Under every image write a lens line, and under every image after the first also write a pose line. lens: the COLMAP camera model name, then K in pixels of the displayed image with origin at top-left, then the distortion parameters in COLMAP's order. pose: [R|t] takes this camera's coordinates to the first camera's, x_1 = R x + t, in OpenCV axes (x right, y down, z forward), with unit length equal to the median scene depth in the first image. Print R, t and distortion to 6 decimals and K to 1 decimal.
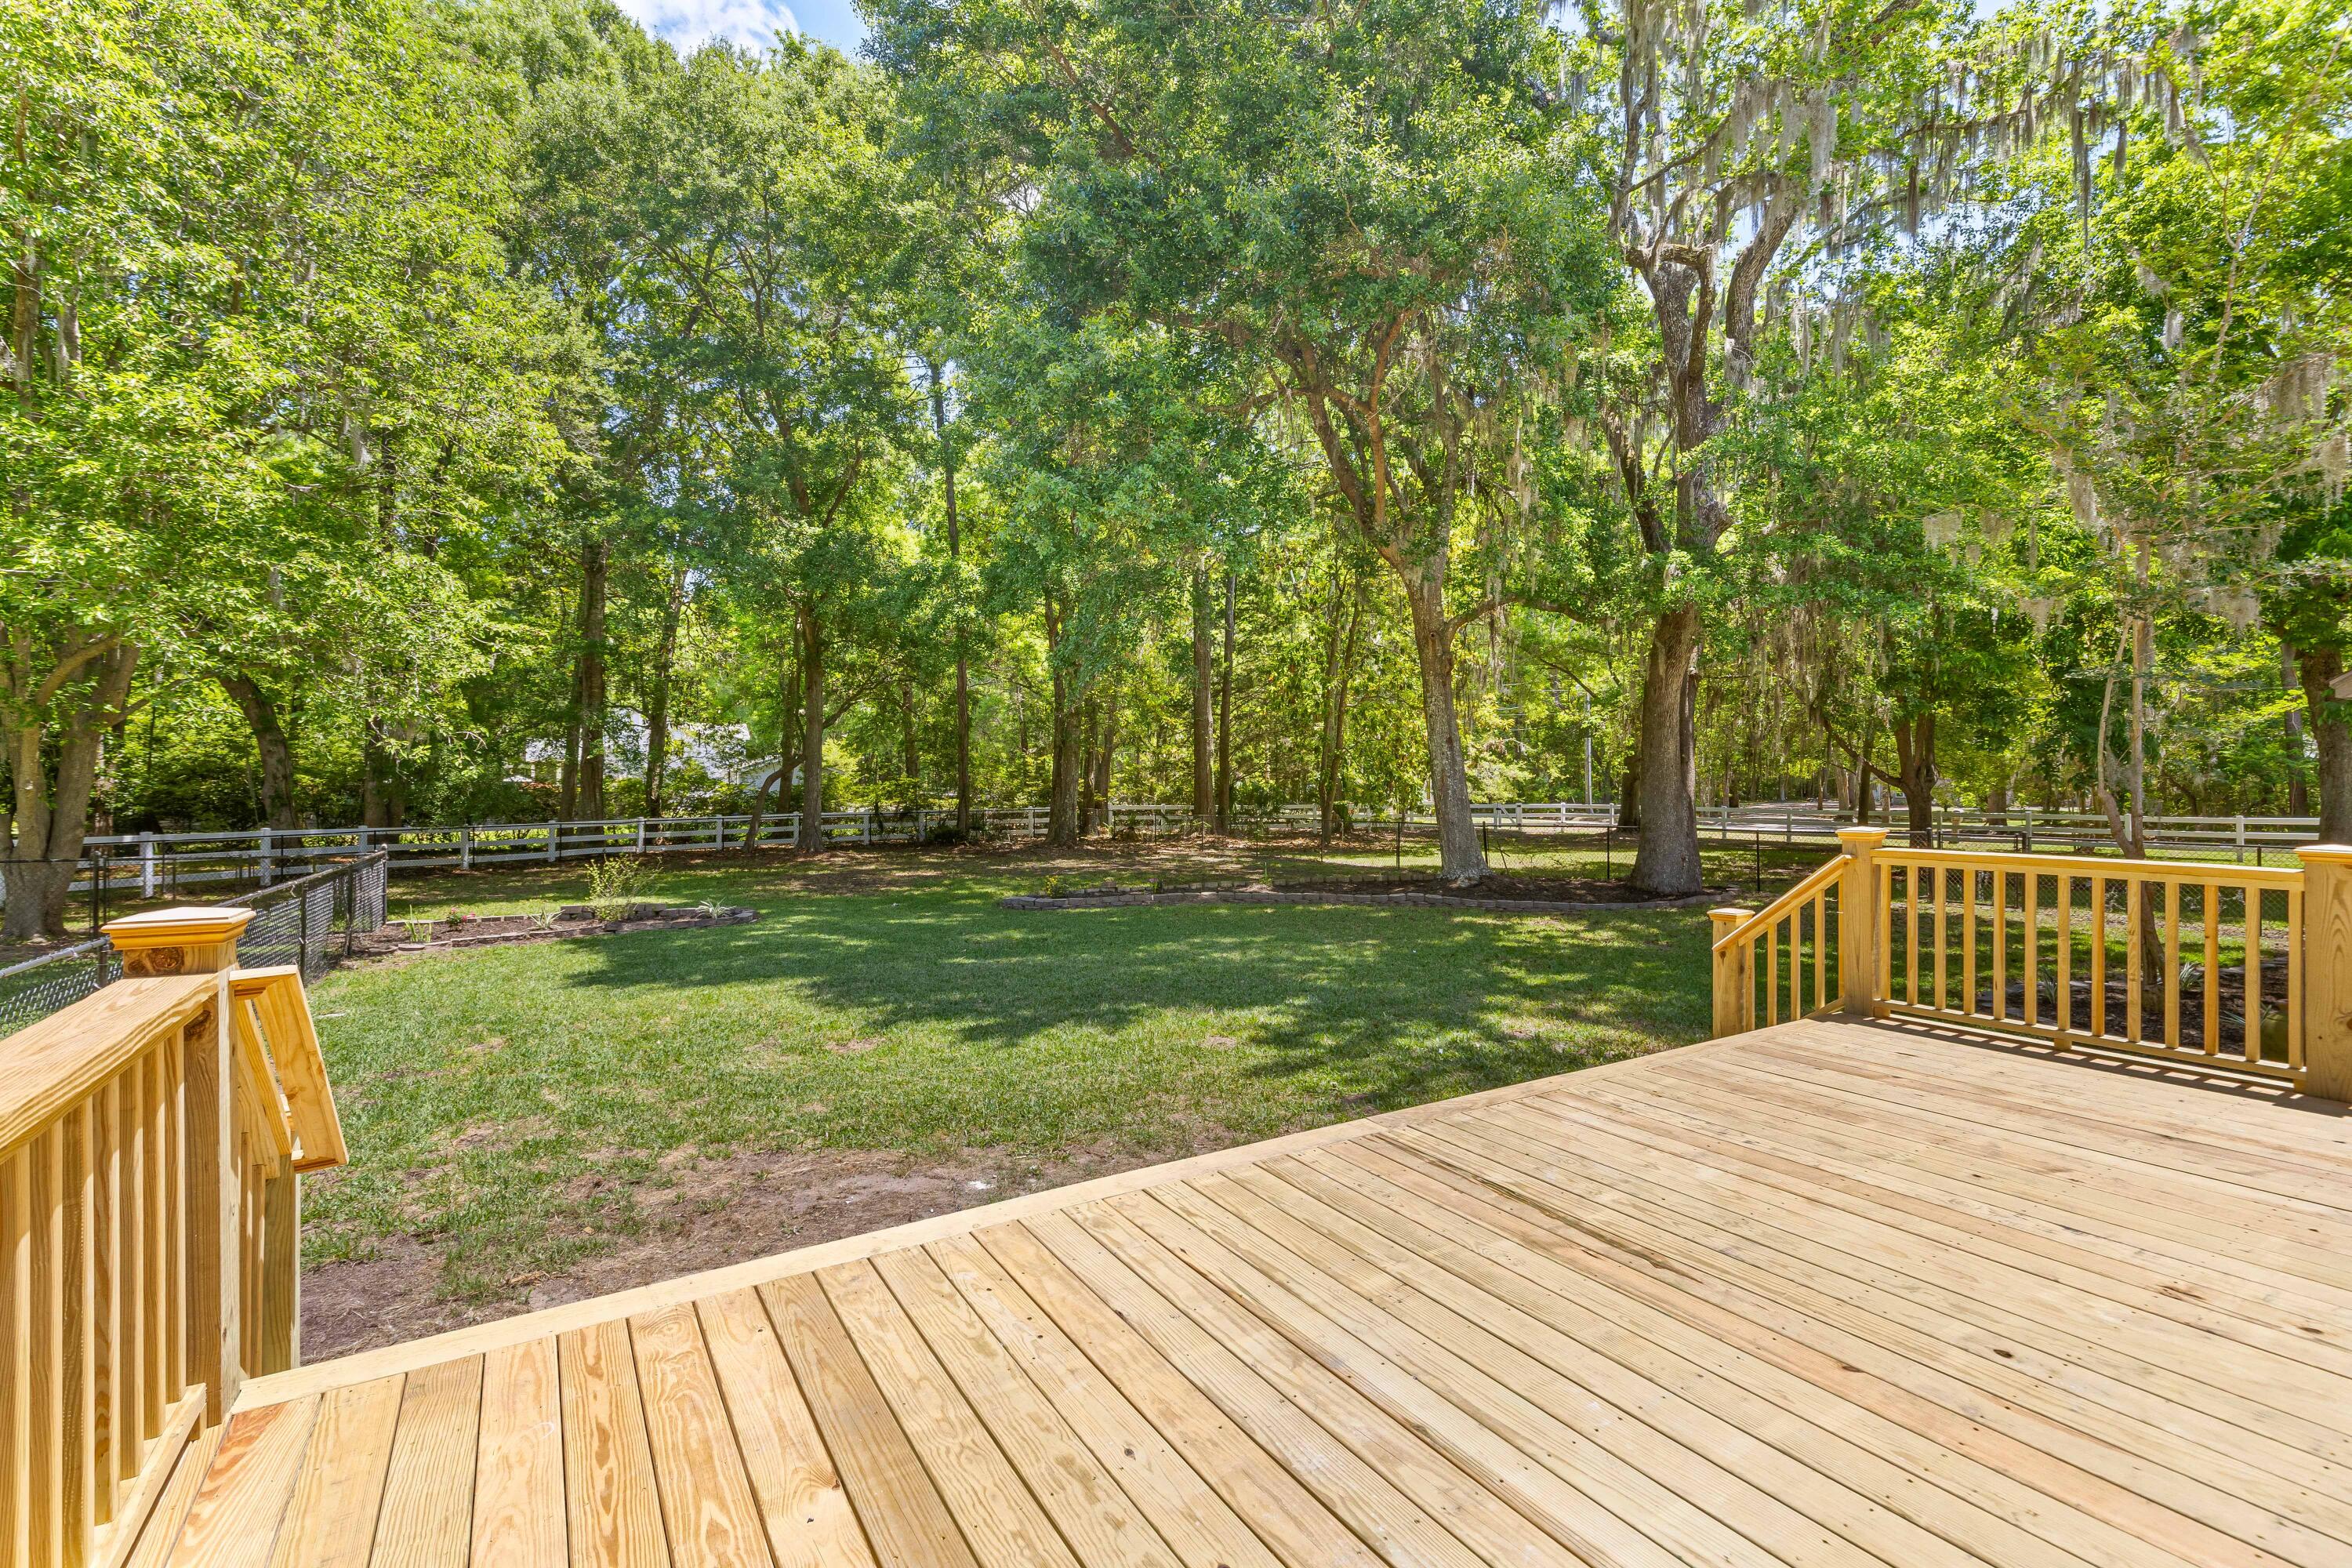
lens RADIAL K [[1058.6, 0, 1157.5], [0, 1058.6, 787.0], [0, 0, 1]] dist [0.013593, -0.000665]
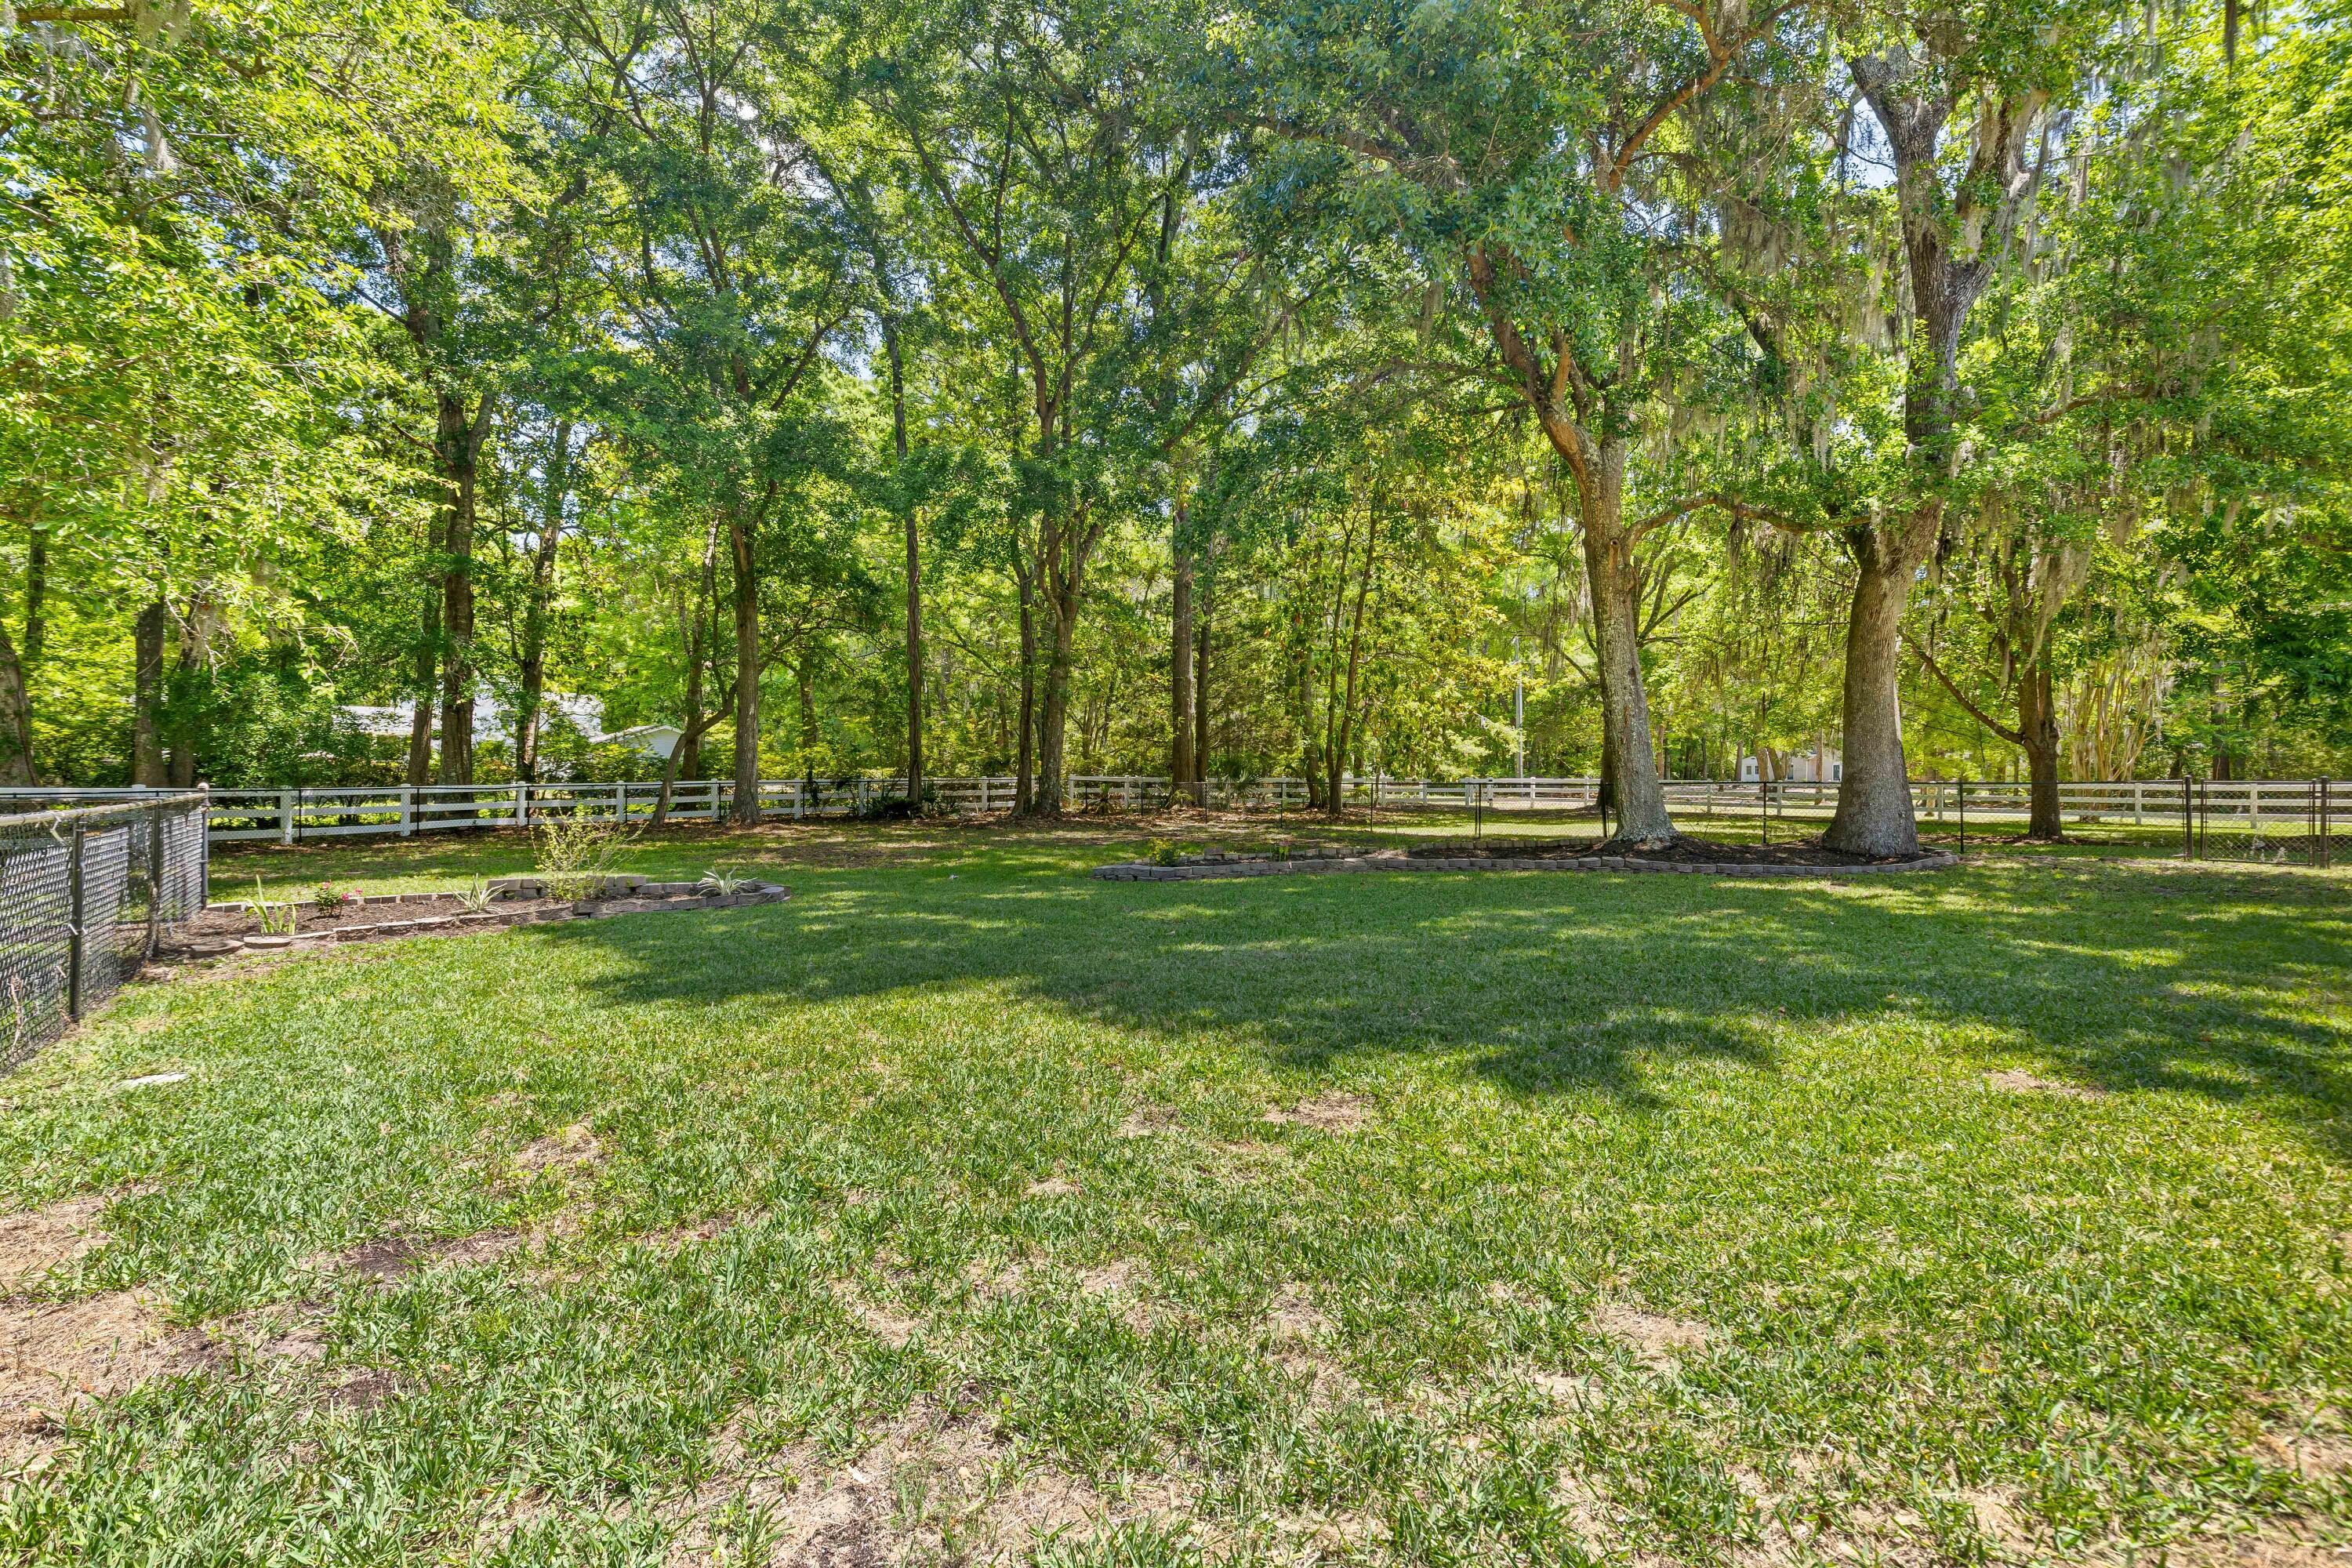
lens RADIAL K [[1058.6, 0, 1180.7], [0, 1058.6, 796.8], [0, 0, 1]] dist [0.013593, -0.000665]
pose [[0.989790, 0.001877, 0.142522, -0.133956], [-0.004977, 0.999759, 0.021401, 0.025338], [-0.142447, -0.021892, 0.989560, 0.159299]]
